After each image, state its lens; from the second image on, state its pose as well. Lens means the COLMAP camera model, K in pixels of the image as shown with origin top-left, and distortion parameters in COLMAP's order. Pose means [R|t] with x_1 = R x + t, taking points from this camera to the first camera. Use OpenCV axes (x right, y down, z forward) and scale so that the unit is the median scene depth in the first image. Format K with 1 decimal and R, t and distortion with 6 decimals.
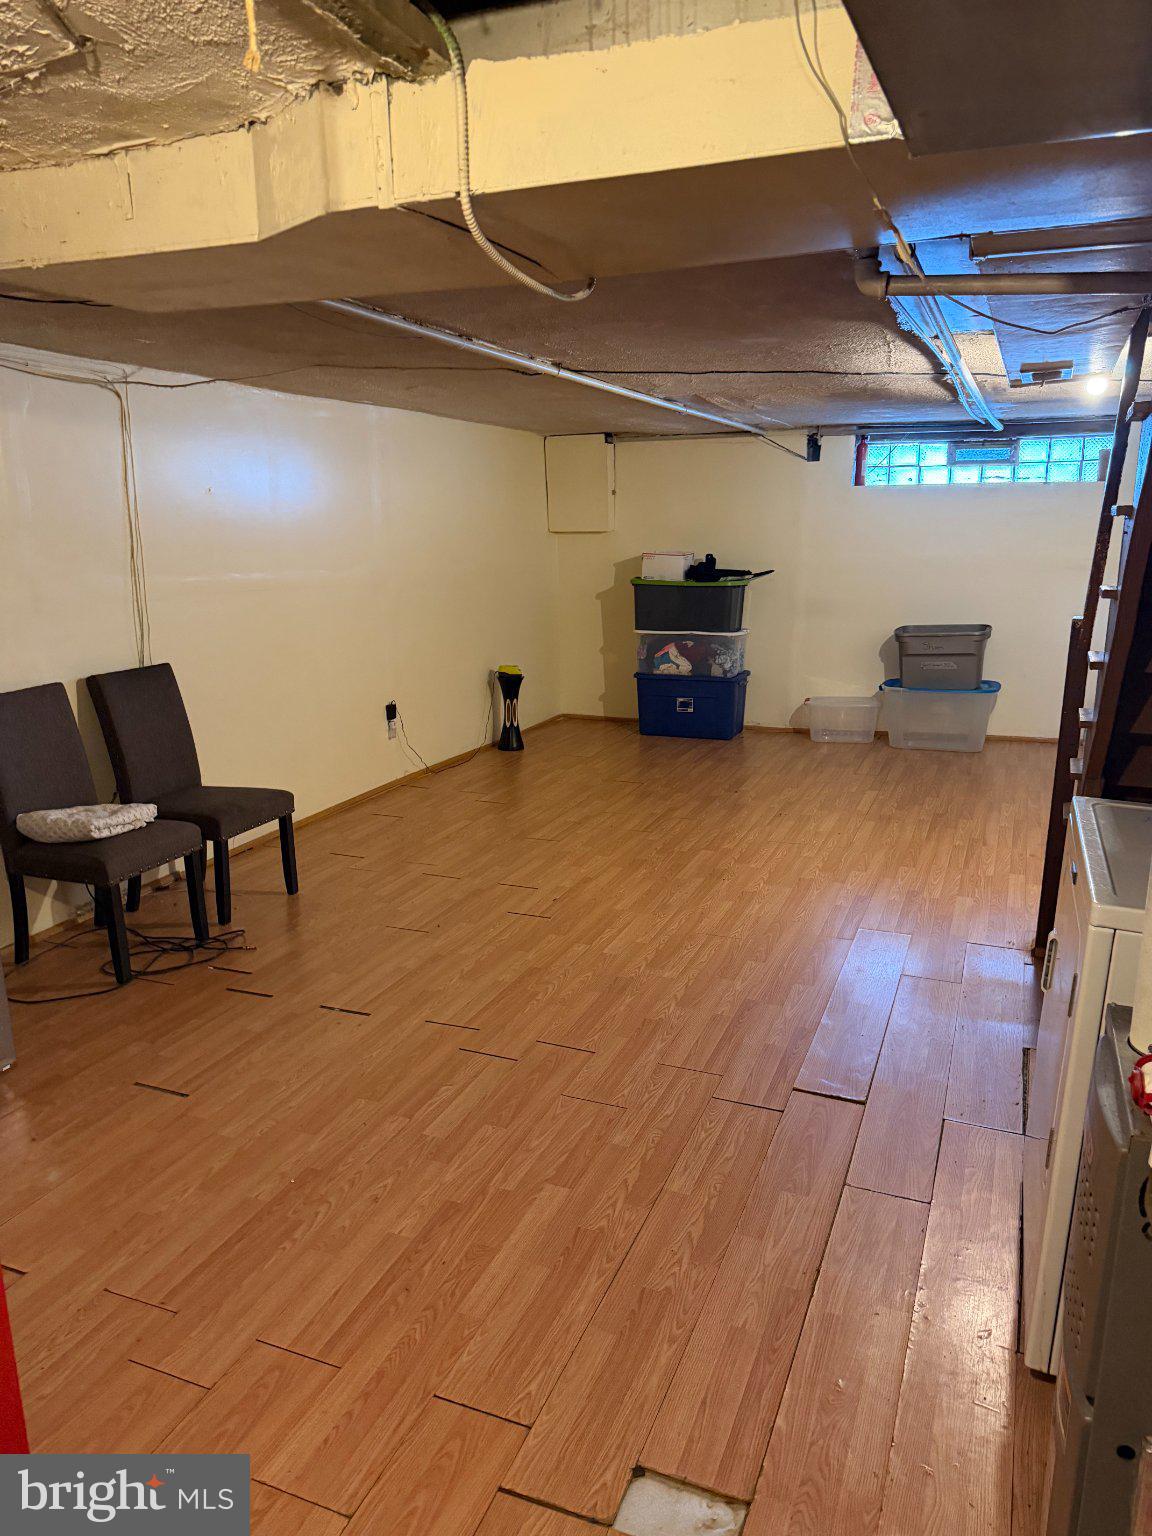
lens RADIAL K [[1042.1, 0, 572.0], [0, 1042.1, 829.4], [0, 0, 1]] dist [0.055193, -0.096753]
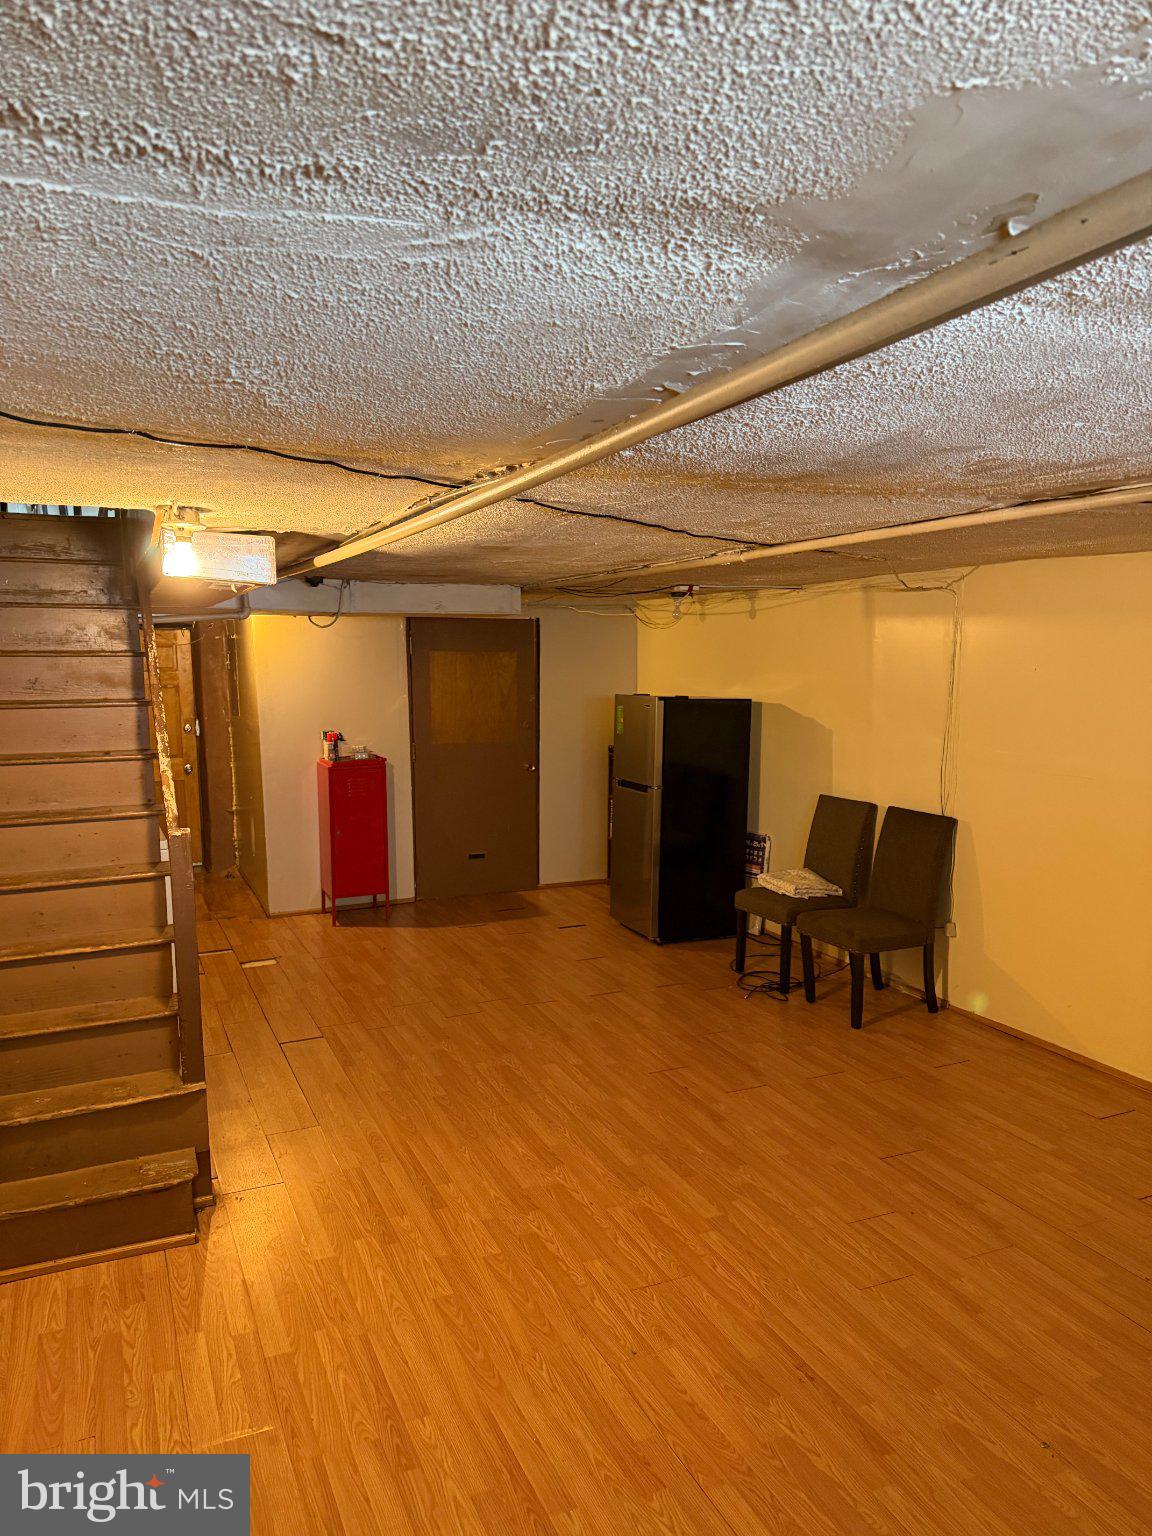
lens RADIAL K [[1072.8, 0, 576.0], [0, 1072.8, 768.0], [0, 0, 1]] dist [0.065293, -0.109927]
pose [[-0.690241, 0.079343, -0.719216, 0.825908], [-0.201157, 0.933747, 0.296063, -0.533549], [0.695056, 0.349030, -0.628550, 1.615693]]
